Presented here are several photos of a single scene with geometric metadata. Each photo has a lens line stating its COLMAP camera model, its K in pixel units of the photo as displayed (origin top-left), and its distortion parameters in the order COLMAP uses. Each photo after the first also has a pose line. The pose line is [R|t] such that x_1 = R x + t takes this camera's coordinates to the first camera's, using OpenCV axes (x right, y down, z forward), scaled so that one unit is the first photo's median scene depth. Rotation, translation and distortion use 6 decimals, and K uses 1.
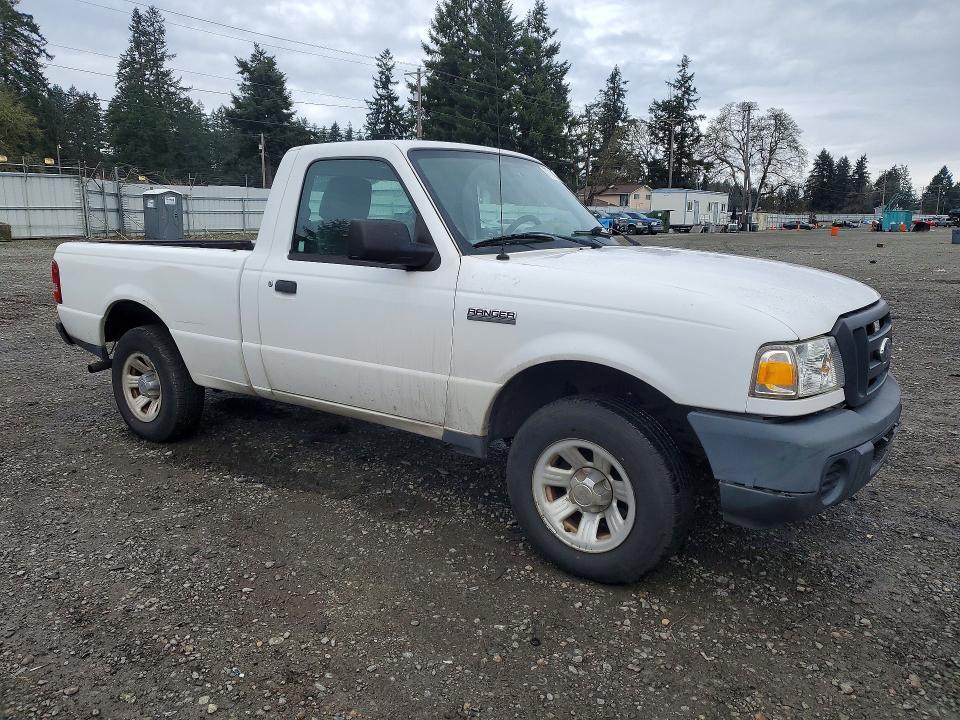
lens RADIAL K [[735.2, 0, 468.5], [0, 735.2, 355.8], [0, 0, 1]] dist [0.021405, -0.001016]
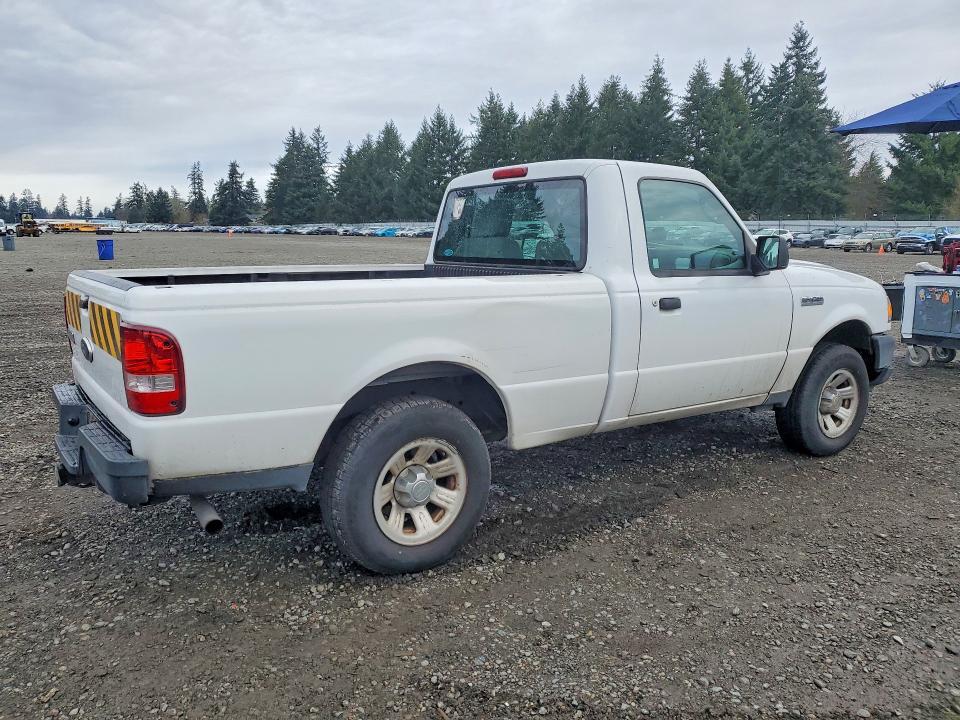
lens RADIAL K [[735.2, 0, 468.5], [0, 735.2, 355.8], [0, 0, 1]] dist [0.021405, -0.001016]
pose [[0.362243, -0.168522, 0.916723, -1.187913], [0.164719, 0.979614, 0.114995, -0.172263], [-0.917414, 0.109346, 0.382617, 0.817672]]
